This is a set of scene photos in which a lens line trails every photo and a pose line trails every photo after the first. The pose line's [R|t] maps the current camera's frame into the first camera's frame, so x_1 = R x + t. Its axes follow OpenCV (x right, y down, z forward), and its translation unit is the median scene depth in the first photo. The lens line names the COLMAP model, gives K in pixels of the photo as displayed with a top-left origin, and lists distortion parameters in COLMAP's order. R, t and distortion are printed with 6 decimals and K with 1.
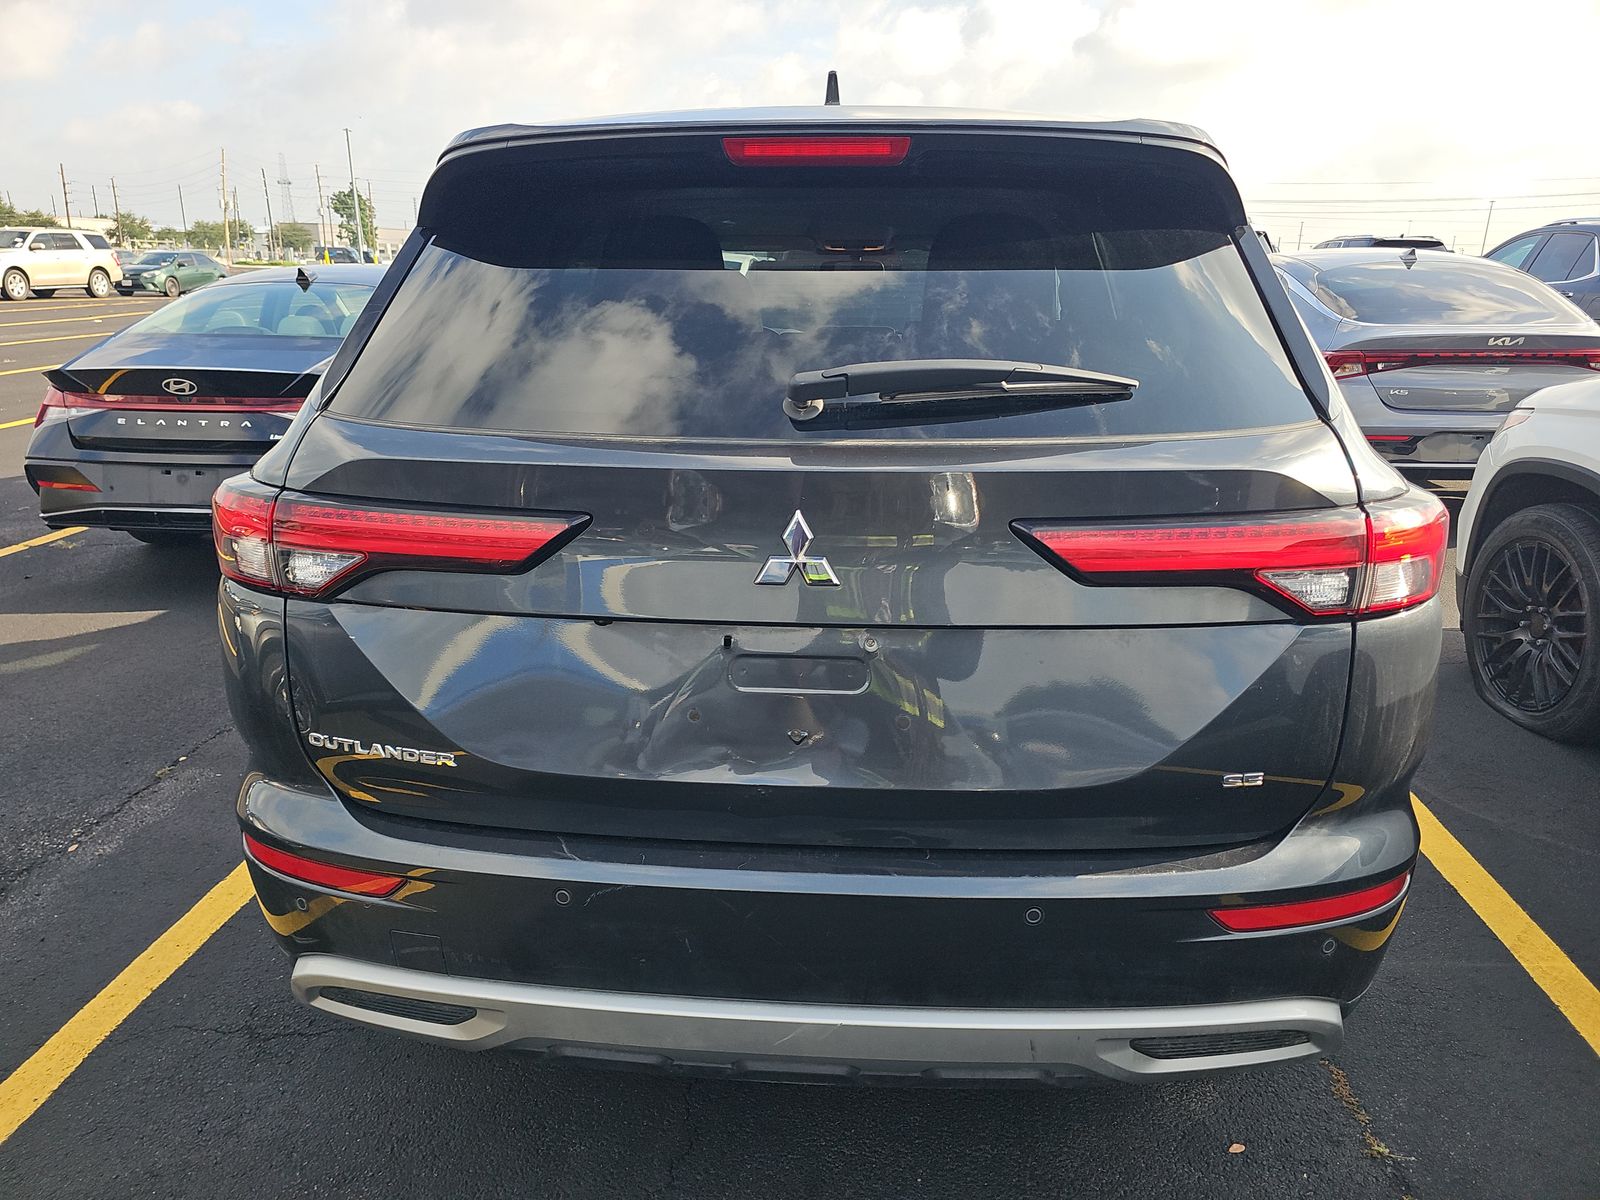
lens RADIAL K [[1088.4, 0, 818.9], [0, 1088.4, 600.3], [0, 0, 1]] dist [0.075085, -0.098489]
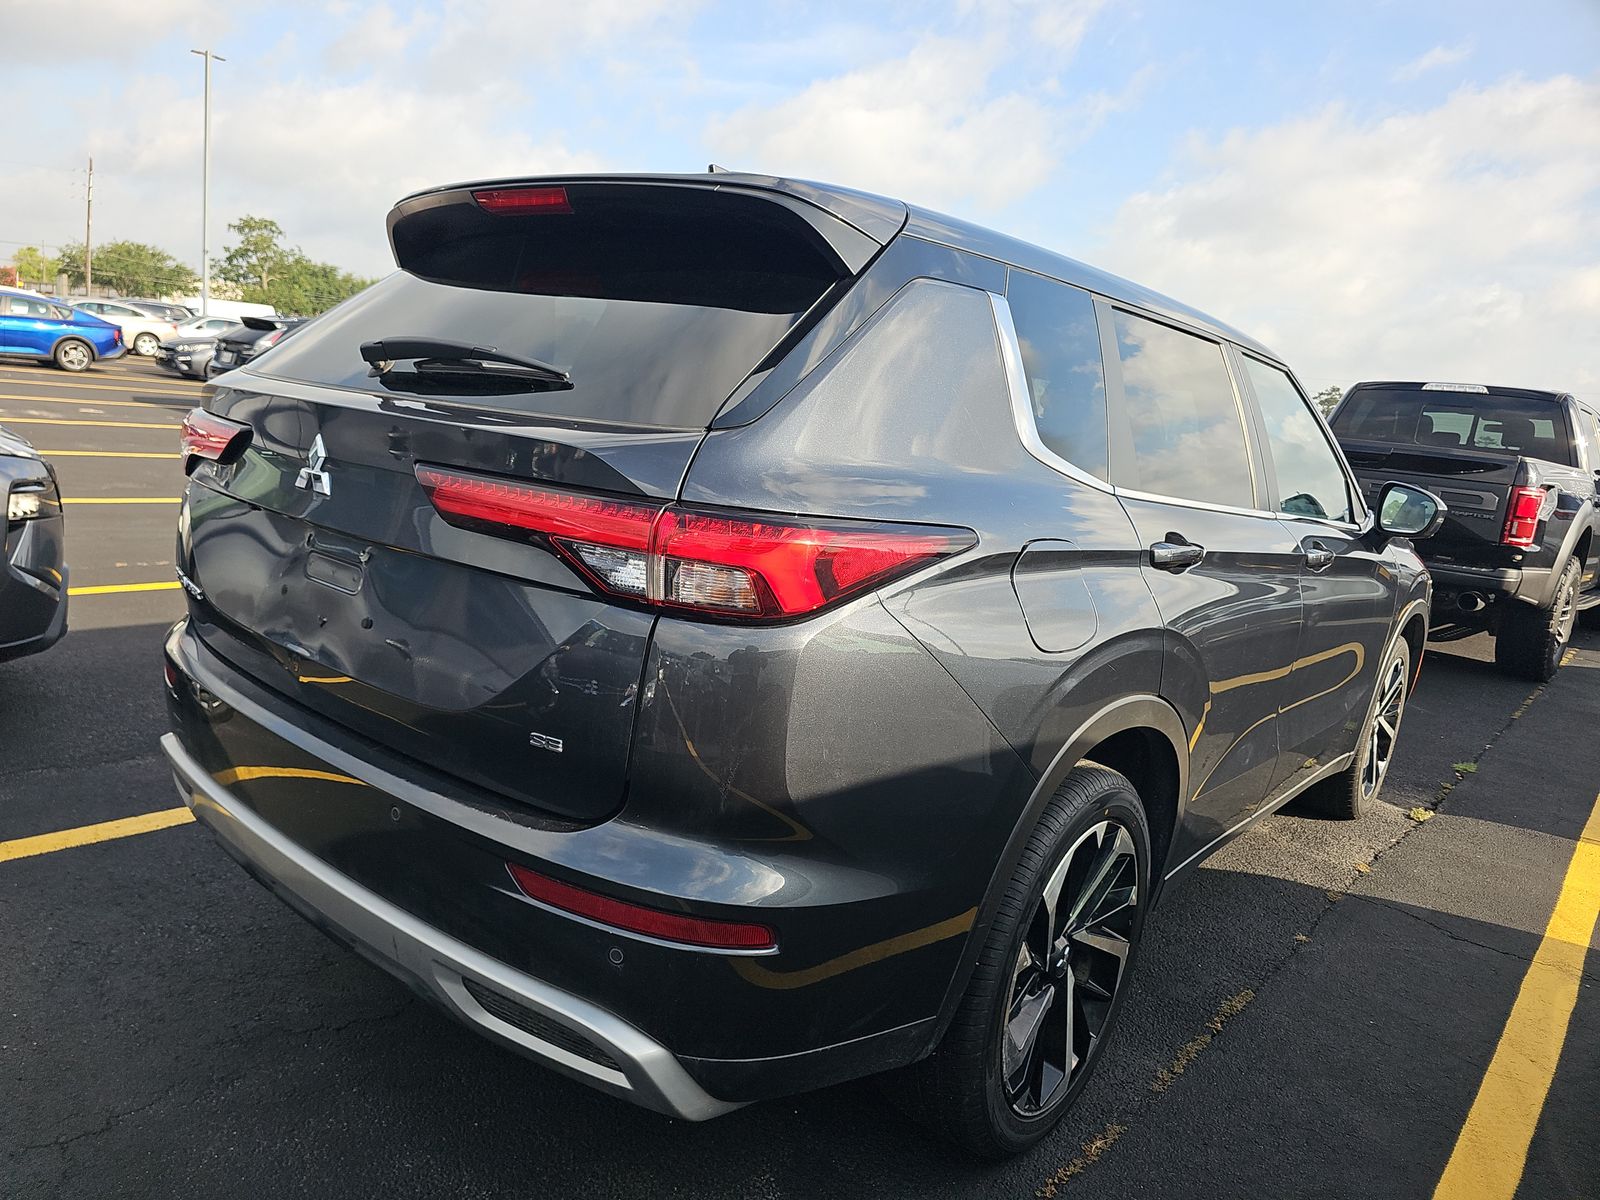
lens RADIAL K [[1088.4, 0, 818.9], [0, 1088.4, 600.3], [0, 0, 1]] dist [0.075085, -0.098489]
pose [[0.803548, 0.187887, -0.564808, 1.149716], [-0.277322, 0.957772, -0.075935, 0.040395], [0.526690, 0.217651, 0.821721, 0.245955]]
